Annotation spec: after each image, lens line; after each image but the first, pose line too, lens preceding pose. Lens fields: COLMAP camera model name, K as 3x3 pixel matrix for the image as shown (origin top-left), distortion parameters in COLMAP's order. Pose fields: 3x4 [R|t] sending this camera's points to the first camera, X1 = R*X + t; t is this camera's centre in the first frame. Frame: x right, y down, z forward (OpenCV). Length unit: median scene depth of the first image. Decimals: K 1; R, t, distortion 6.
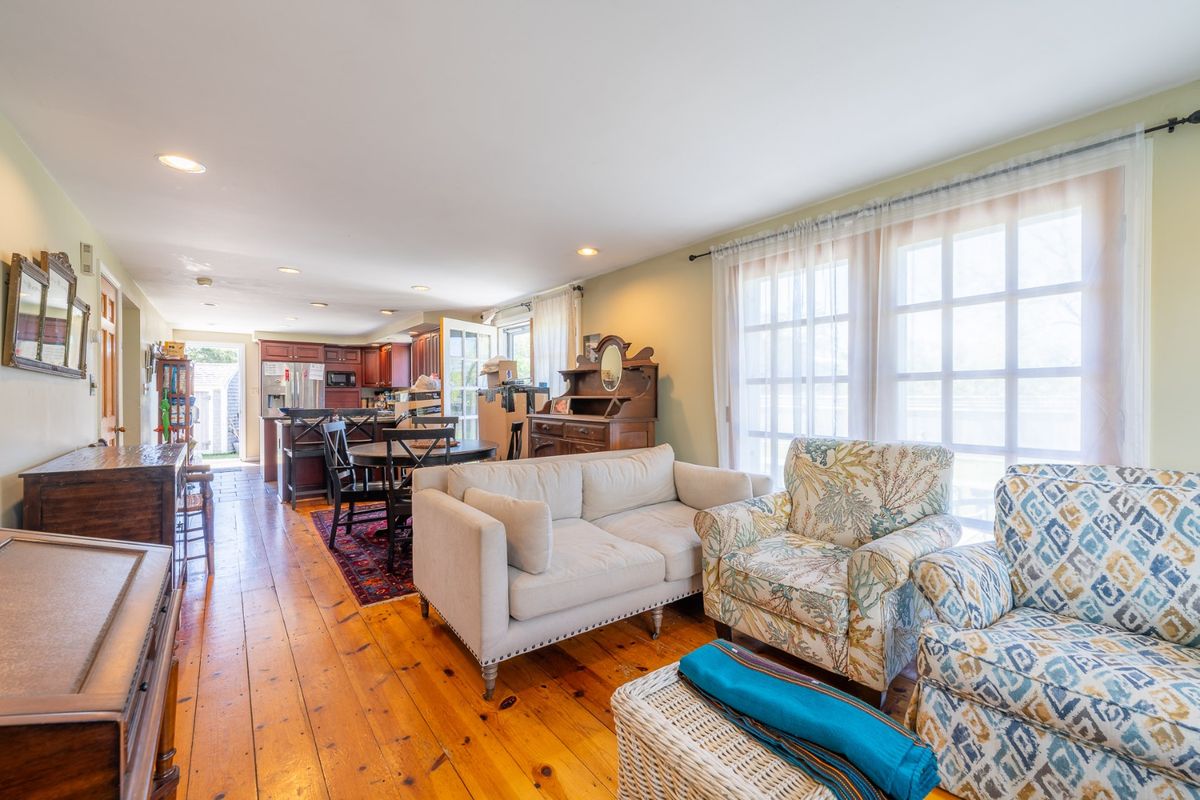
lens RADIAL K [[502.9, 0, 604.3], [0, 502.9, 402.6], [0, 0, 1]] dist [0.000847, -0.000213]
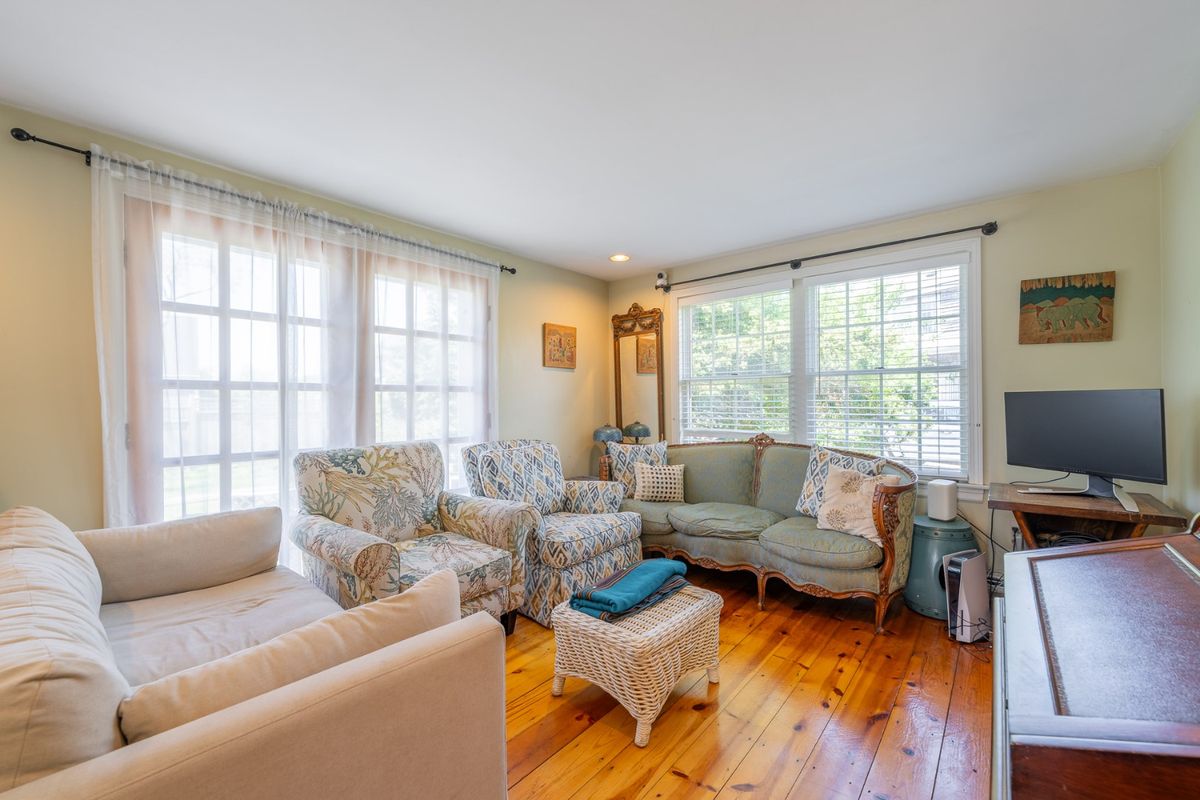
lens RADIAL K [[502.9, 0, 606.0], [0, 502.9, 401.8], [0, 0, 1]] dist [0.000847, -0.000213]
pose [[-0.252629, 0.010068, 0.967511, -0.723223], [0.028591, 0.999587, -0.002936, -0.000419], [-0.967141, 0.026920, -0.252813, 0.883609]]
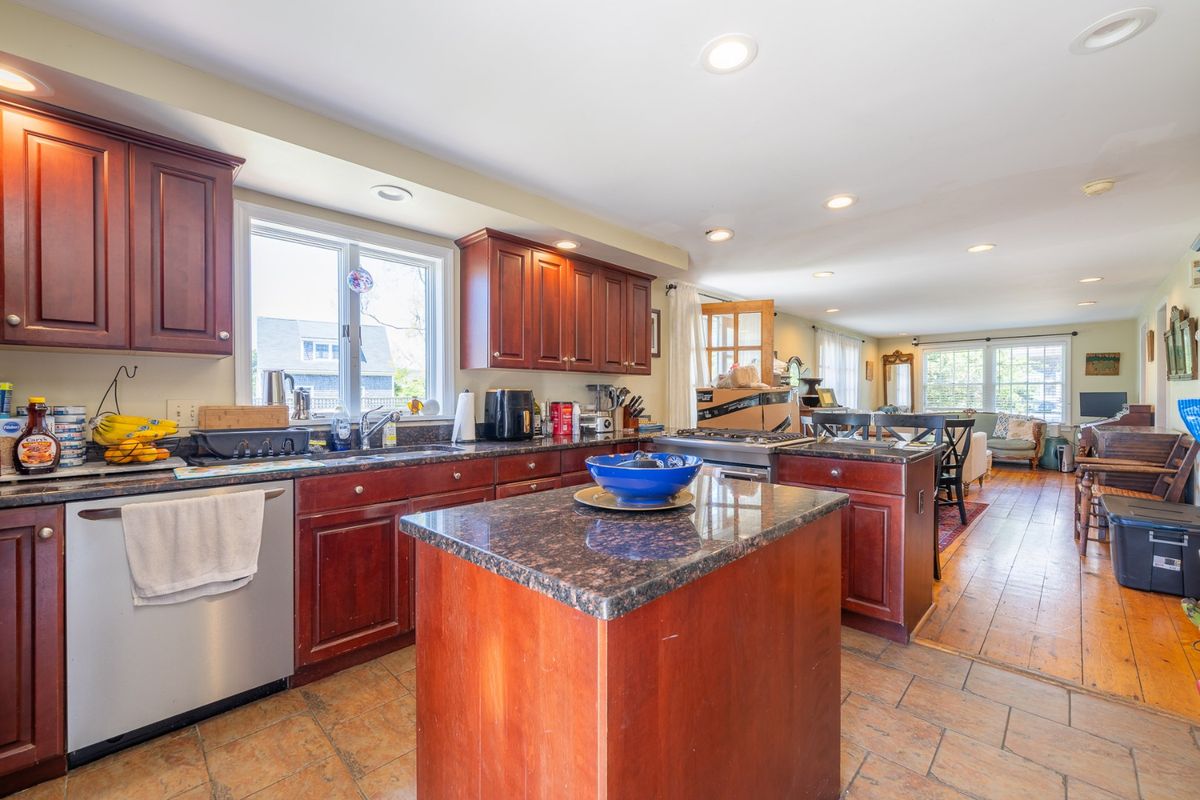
lens RADIAL K [[502.9, 0, 598.0], [0, 502.9, 396.0], [0, 0, 1]] dist [0.000847, -0.000213]
pose [[-0.145308, 0.006904, 0.989362, -1.967630], [0.025987, 0.999657, -0.003159, -0.030020], [-0.989045, 0.025251, -0.145437, 2.458756]]
